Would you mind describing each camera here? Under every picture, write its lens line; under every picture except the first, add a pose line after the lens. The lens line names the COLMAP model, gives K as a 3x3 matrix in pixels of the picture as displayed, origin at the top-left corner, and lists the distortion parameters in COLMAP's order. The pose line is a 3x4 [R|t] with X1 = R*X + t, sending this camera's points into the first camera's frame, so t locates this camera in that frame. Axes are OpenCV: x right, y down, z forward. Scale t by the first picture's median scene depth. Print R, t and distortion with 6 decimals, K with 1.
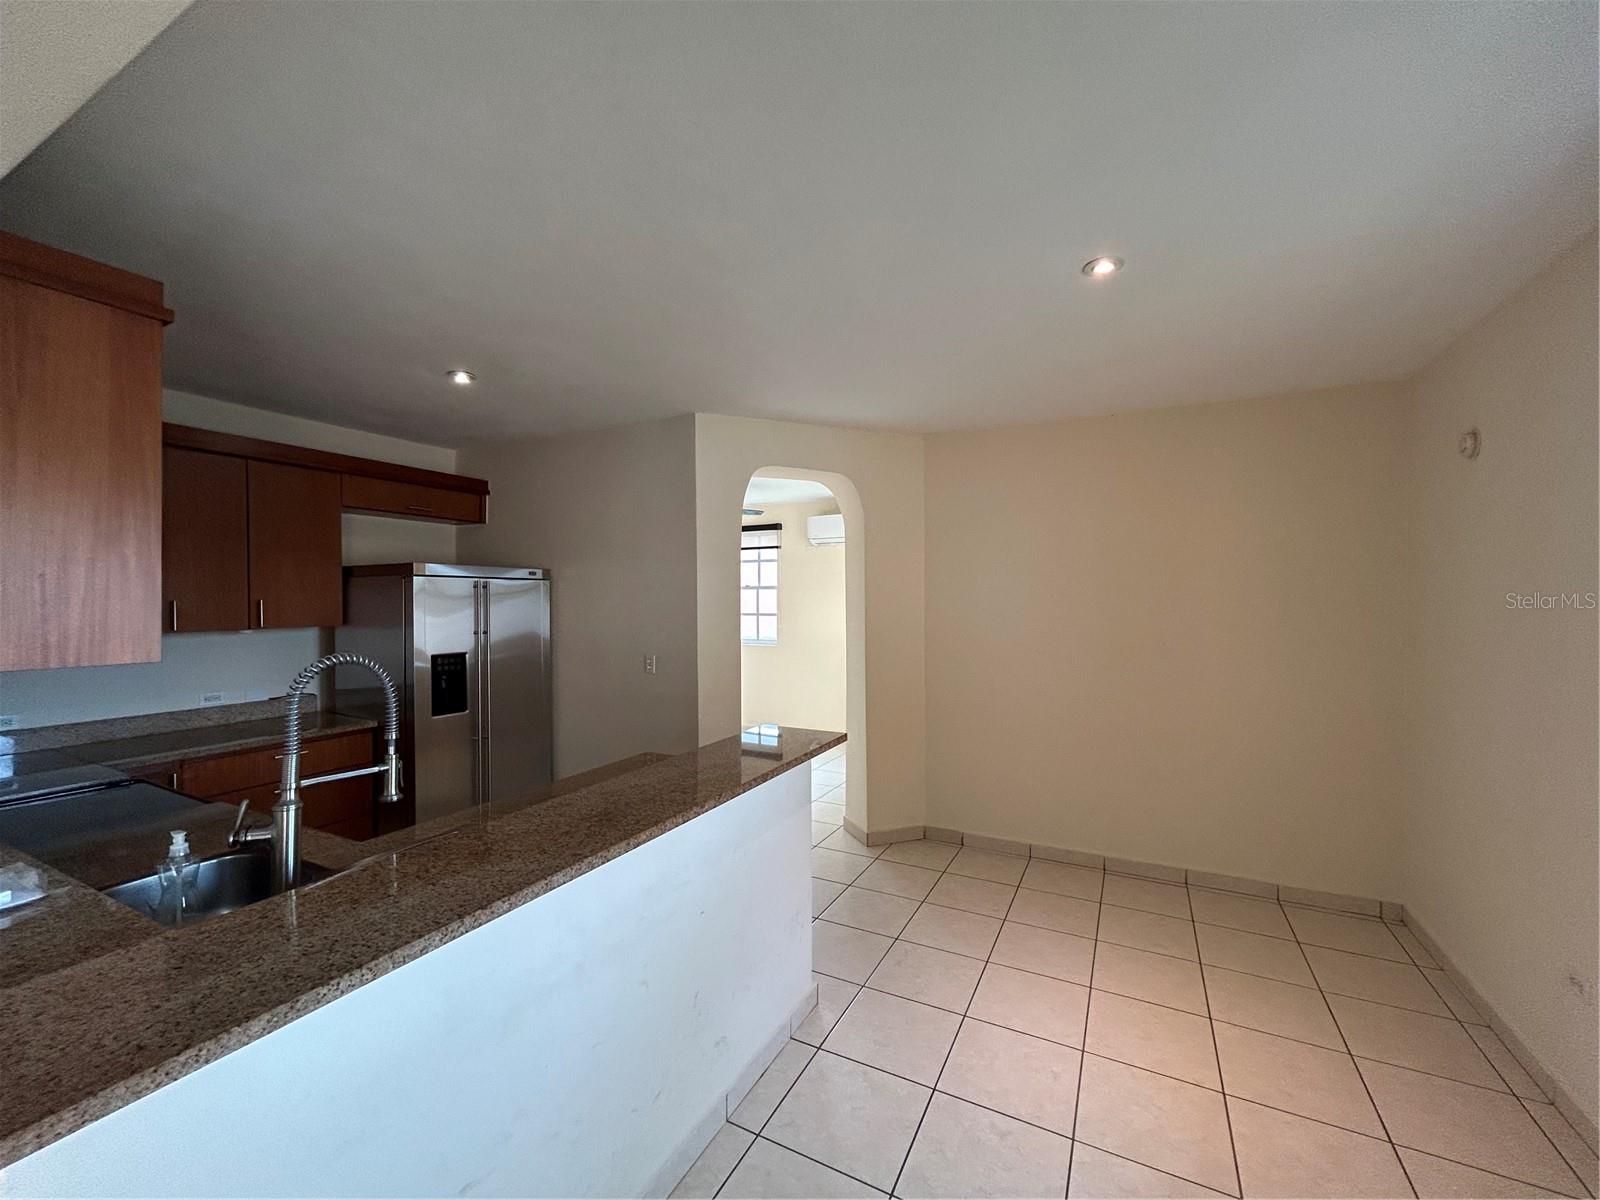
lens RADIAL K [[647.3, 0, 807.8], [0, 647.3, 597.2], [0, 0, 1]] dist [-0.002223, 0.001113]
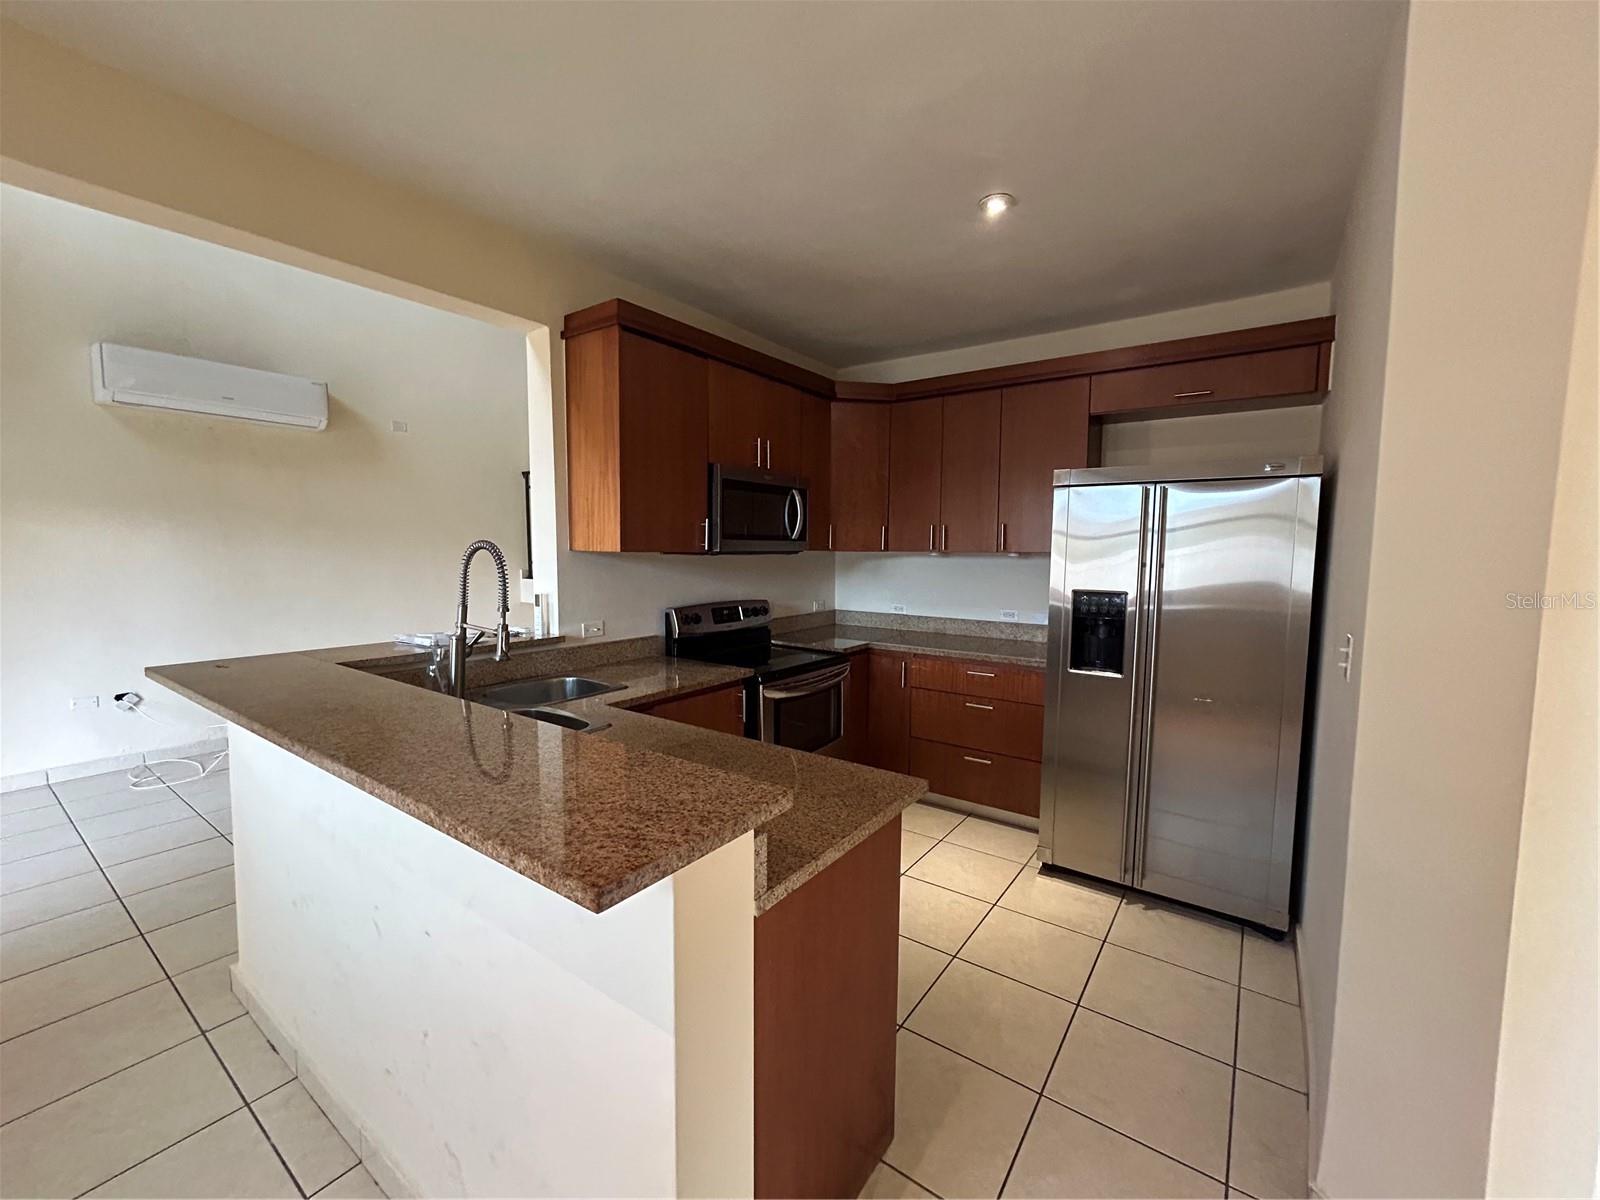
lens RADIAL K [[647.3, 0, 805.0], [0, 647.3, 604.3], [0, 0, 1]] dist [-0.002223, 0.001113]
pose [[-0.146352, 0.086609, -0.985434, 0.224057], [-0.006408, 0.996056, 0.088494, 0.040946], [0.989212, 0.019266, -0.145220, 0.795707]]
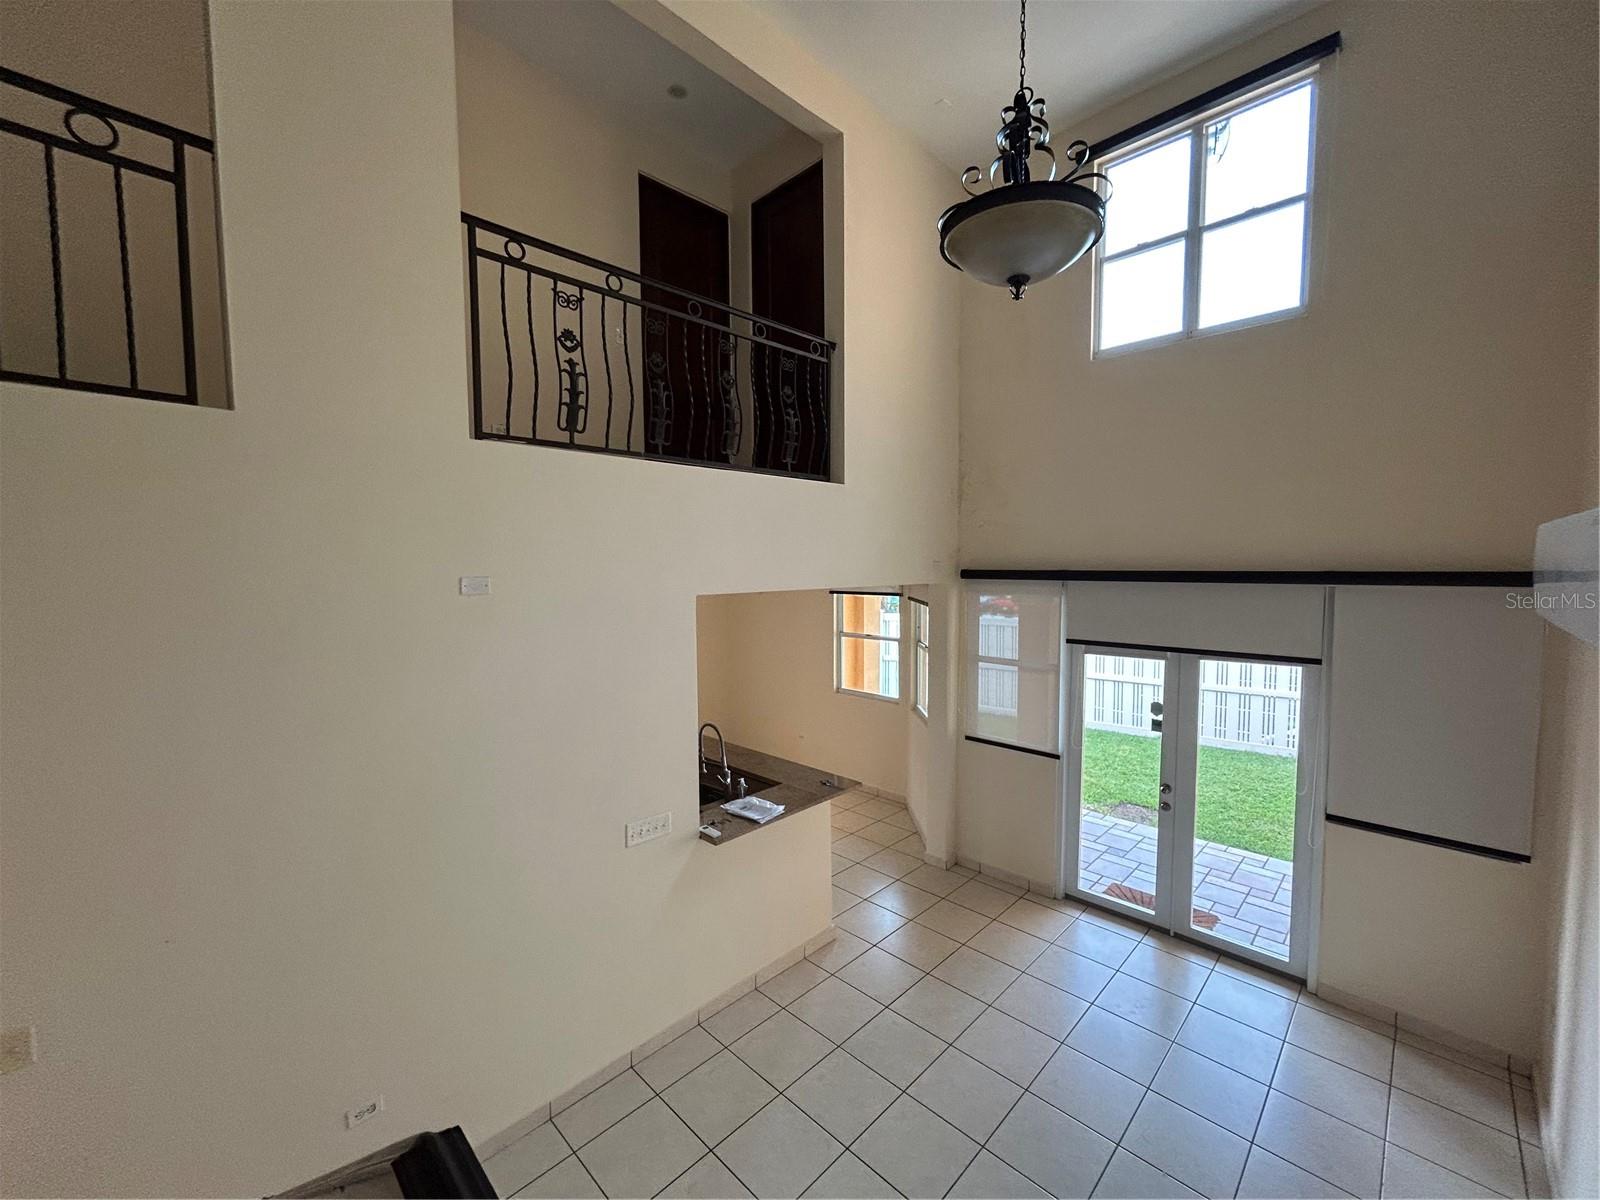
lens RADIAL K [[647.3, 0, 801.6], [0, 647.3, 603.0], [0, 0, 1]] dist [-0.002223, 0.001113]
pose [[0.954342, 0.015349, -0.298322, -0.807284], [0.002651, 0.998204, 0.059840, 0.266160], [0.298705, -0.057899, 0.952588, -0.872666]]
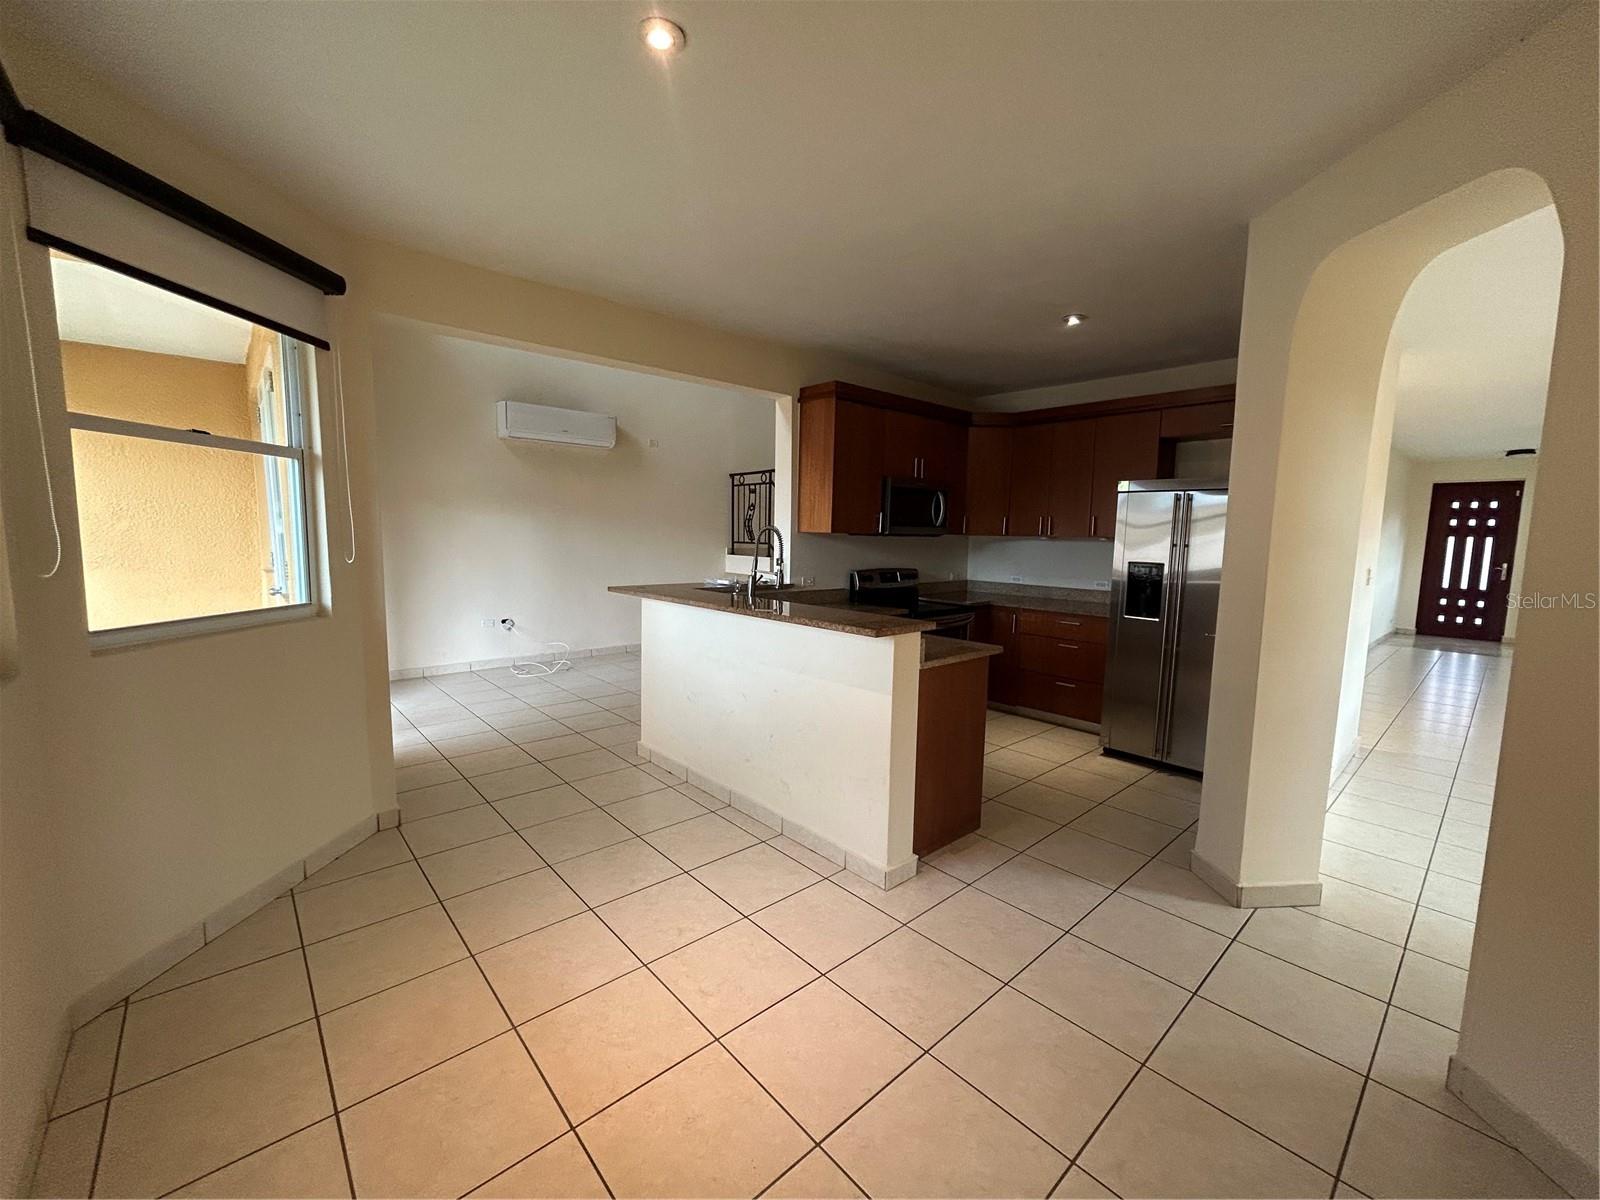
lens RADIAL K [[647.3, 0, 802.7], [0, 647.3, 604.8], [0, 0, 1]] dist [-0.002223, 0.001113]
pose [[-0.356938, 0.096824, -0.929096, 0.693755], [-0.018252, 0.993701, 0.110569, 0.049164], [0.933950, 0.056424, -0.352923, 0.868364]]
